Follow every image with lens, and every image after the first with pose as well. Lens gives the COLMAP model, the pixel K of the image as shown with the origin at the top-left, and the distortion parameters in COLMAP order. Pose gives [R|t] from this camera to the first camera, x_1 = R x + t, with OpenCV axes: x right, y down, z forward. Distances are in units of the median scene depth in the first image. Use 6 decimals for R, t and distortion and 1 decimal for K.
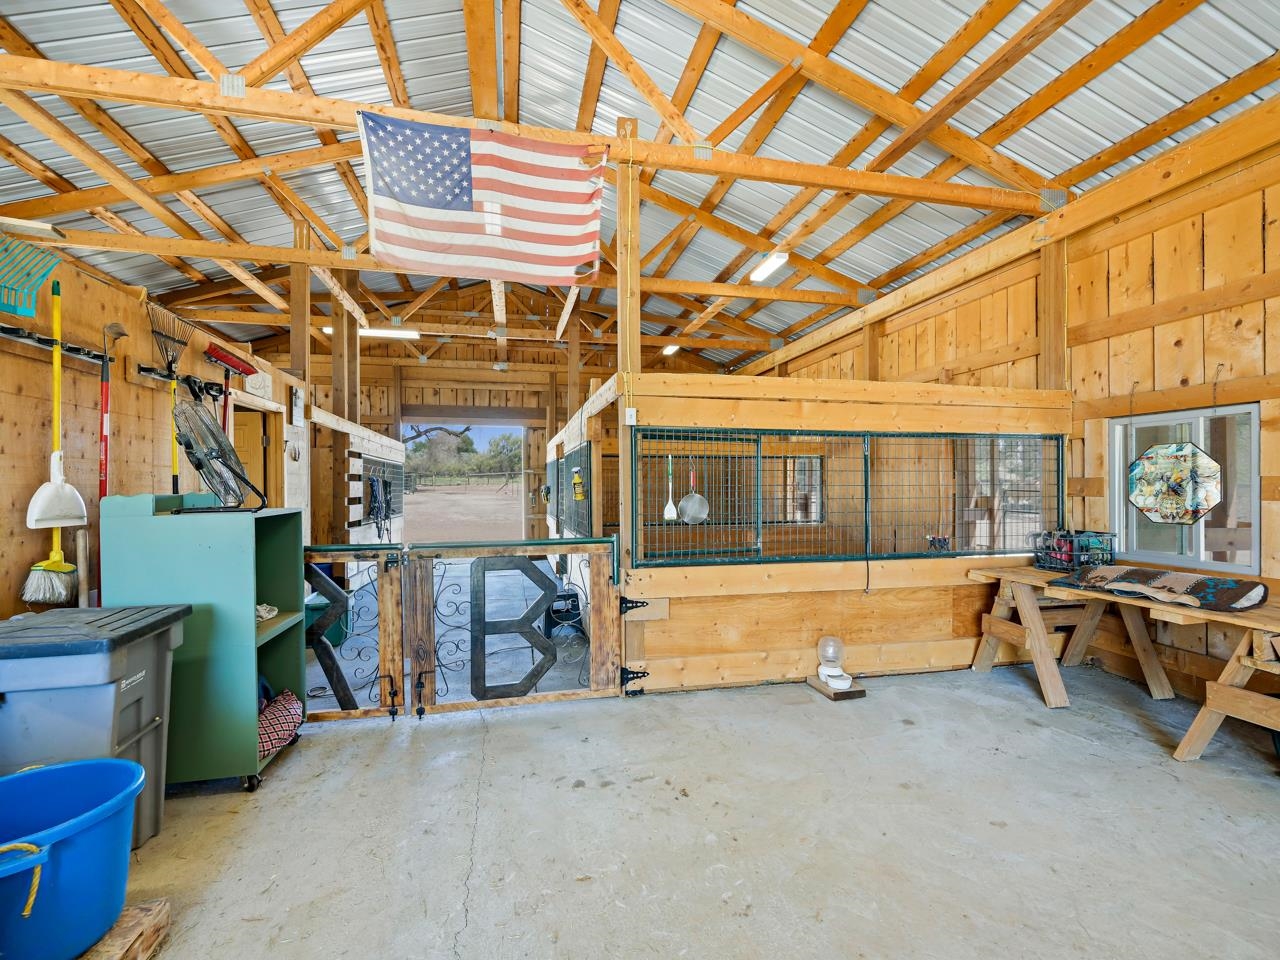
lens RADIAL K [[570.6, 0, 640.0], [0, 570.6, 480.0], [0, 0, 1]] dist [-0.000173, -0.000412]
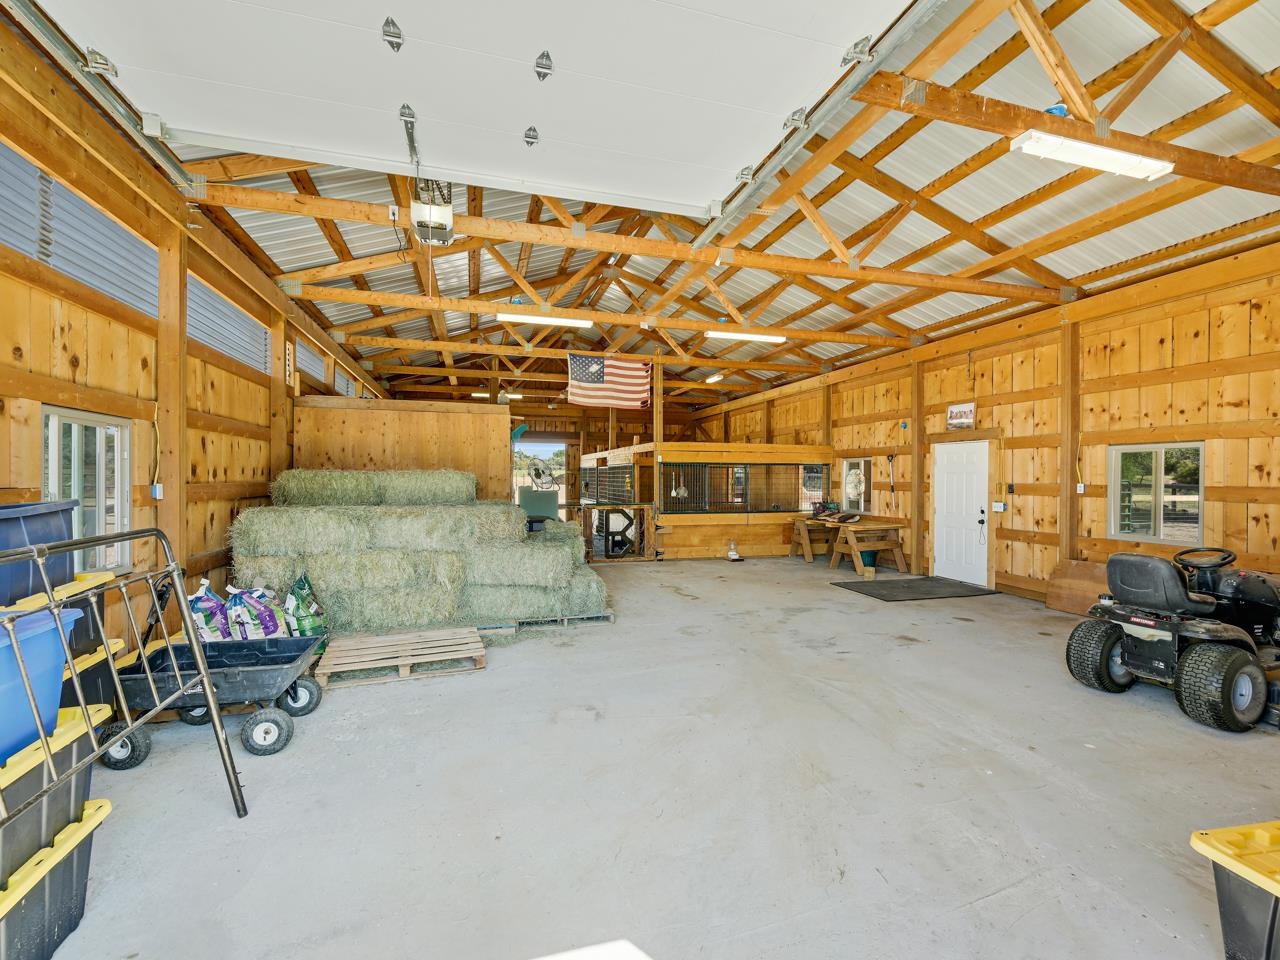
lens RADIAL K [[570.6, 0, 640.0], [0, 570.6, 480.0], [0, 0, 1]] dist [-0.000173, -0.000412]
pose [[0.998103, 0.005275, 0.061347, -0.256378], [-0.006044, 0.999905, 0.012365, -0.038234], [-0.061276, -0.012712, 0.998040, -1.594454]]
